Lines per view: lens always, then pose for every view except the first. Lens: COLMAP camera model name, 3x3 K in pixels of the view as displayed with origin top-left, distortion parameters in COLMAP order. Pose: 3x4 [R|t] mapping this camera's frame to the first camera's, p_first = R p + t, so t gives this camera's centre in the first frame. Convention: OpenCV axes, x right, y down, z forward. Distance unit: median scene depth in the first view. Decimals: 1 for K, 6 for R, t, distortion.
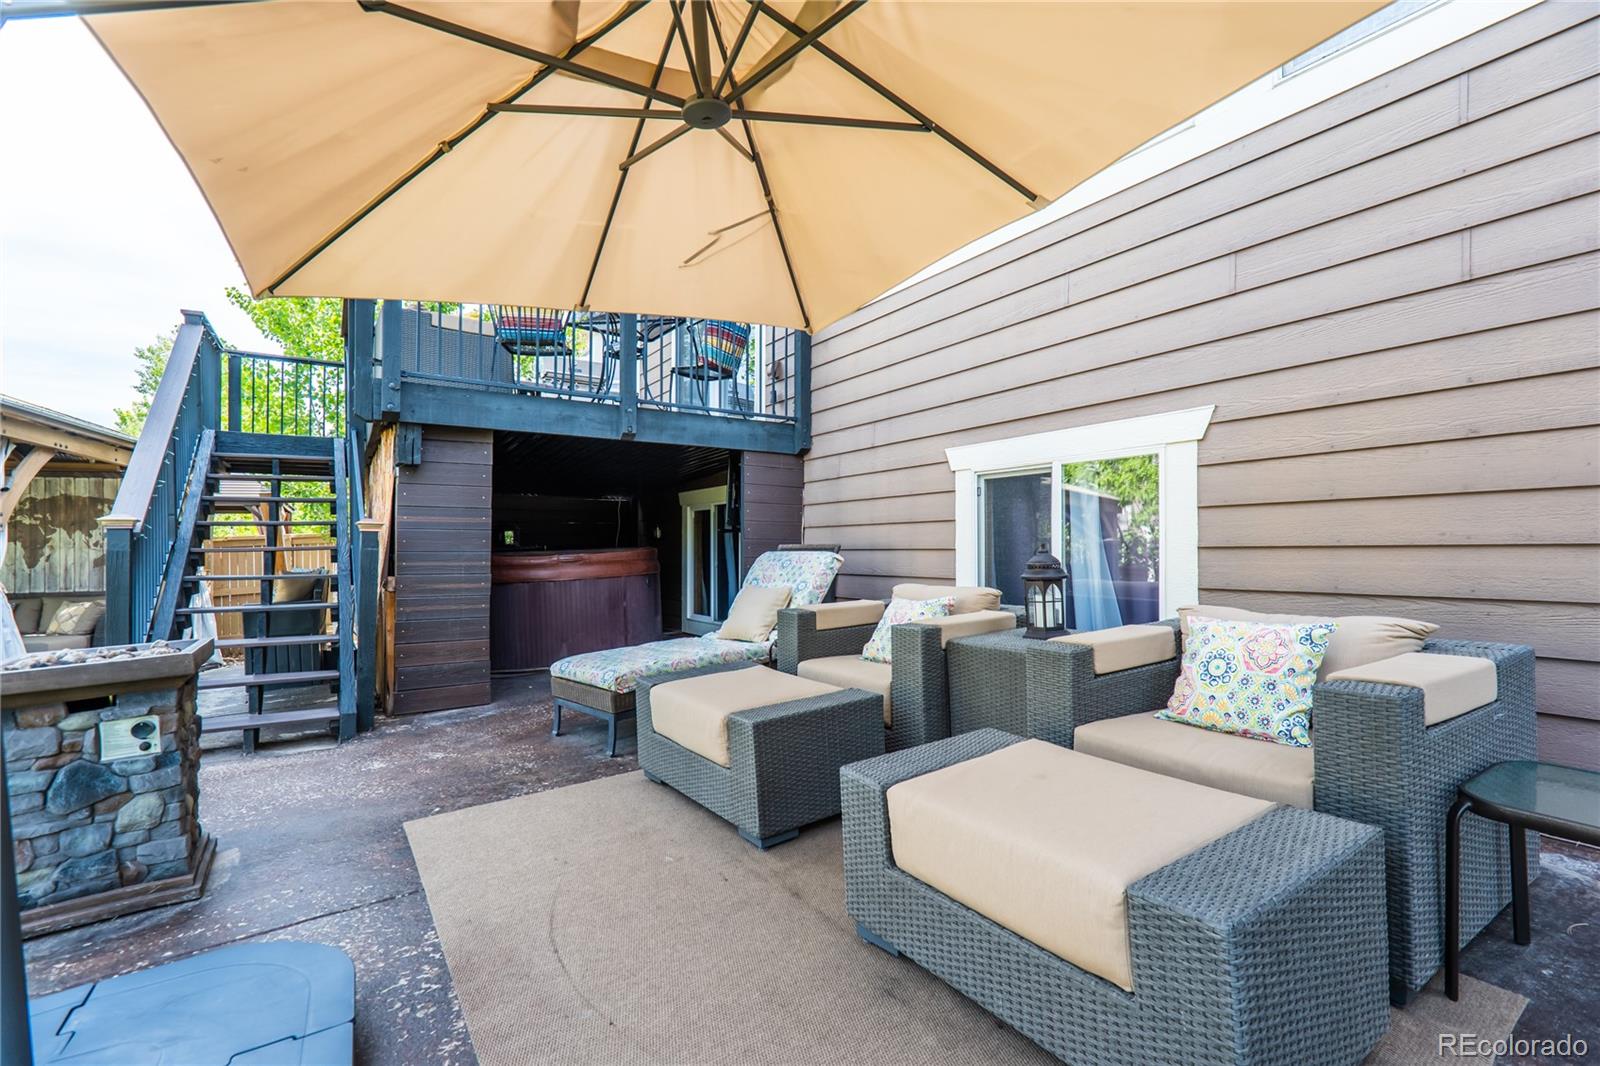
lens RADIAL K [[745.5, 0, 812.1], [0, 745.5, 540.8], [0, 0, 1]] dist [-0.012742, 0.006688]
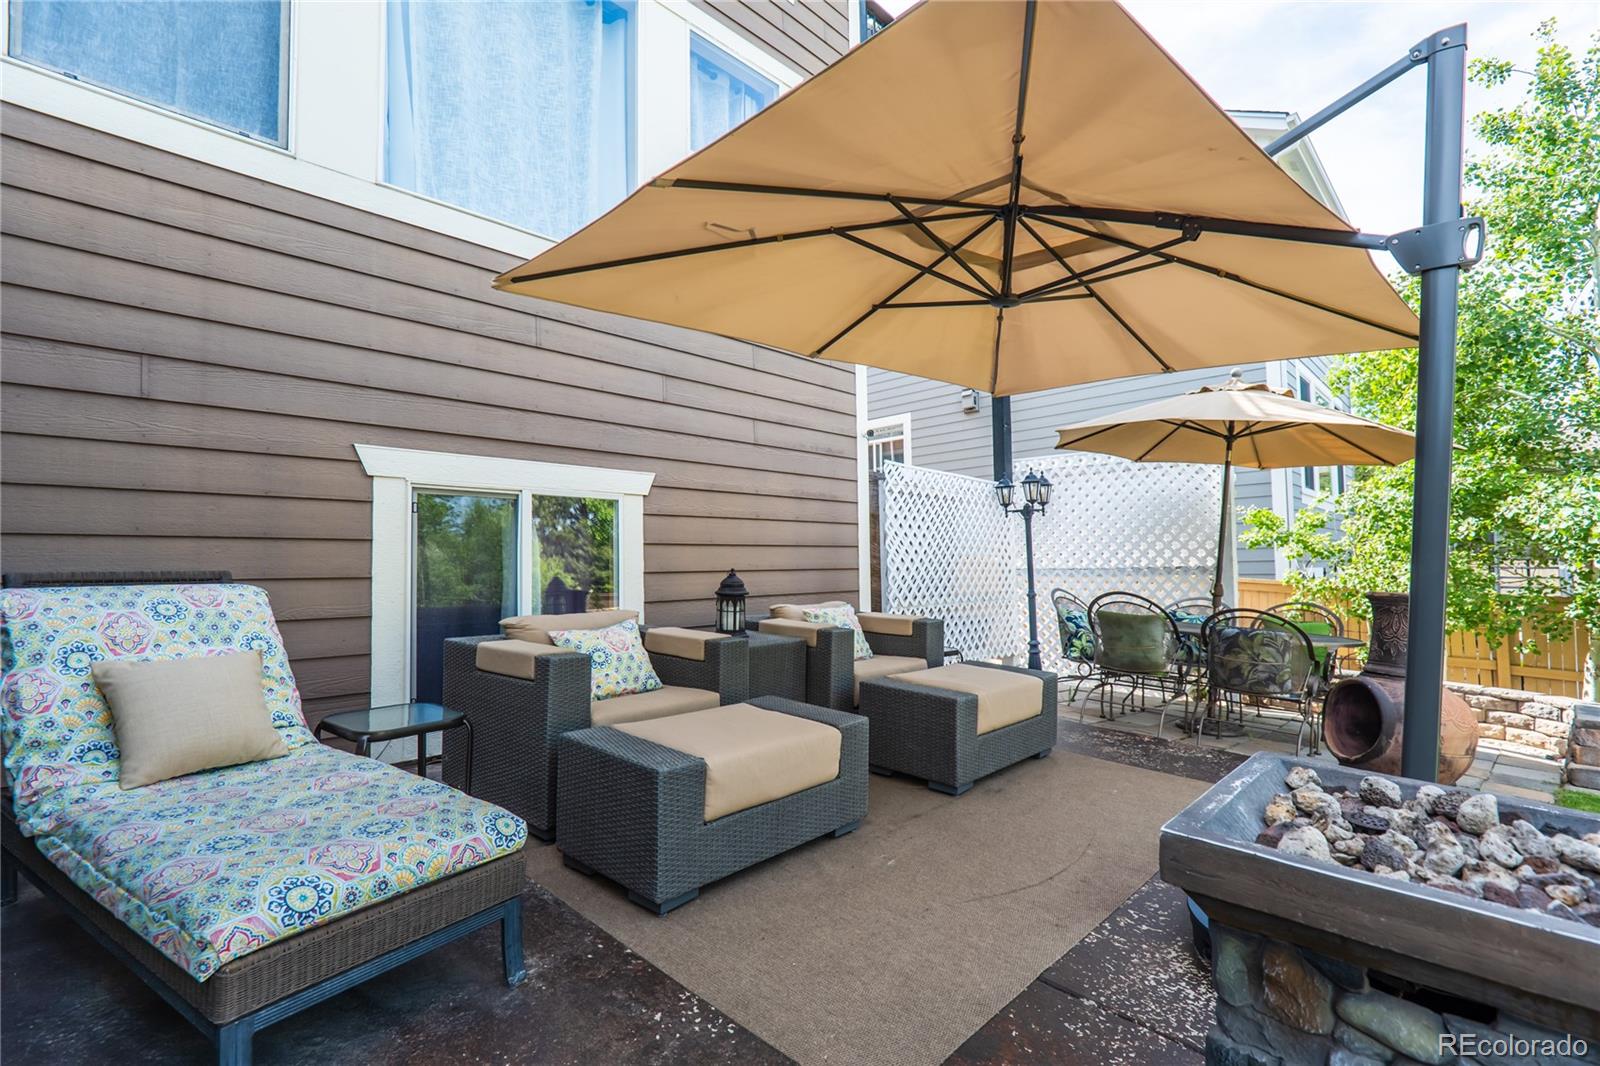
lens RADIAL K [[745.5, 0, 812.1], [0, 745.5, 540.8], [0, 0, 1]] dist [-0.012742, 0.006688]
pose [[-0.231668, 0.039106, 0.972009, -0.912054], [0.001031, 0.999201, -0.039955, 0.005883], [-0.972794, -0.008254, -0.231523, 1.014612]]
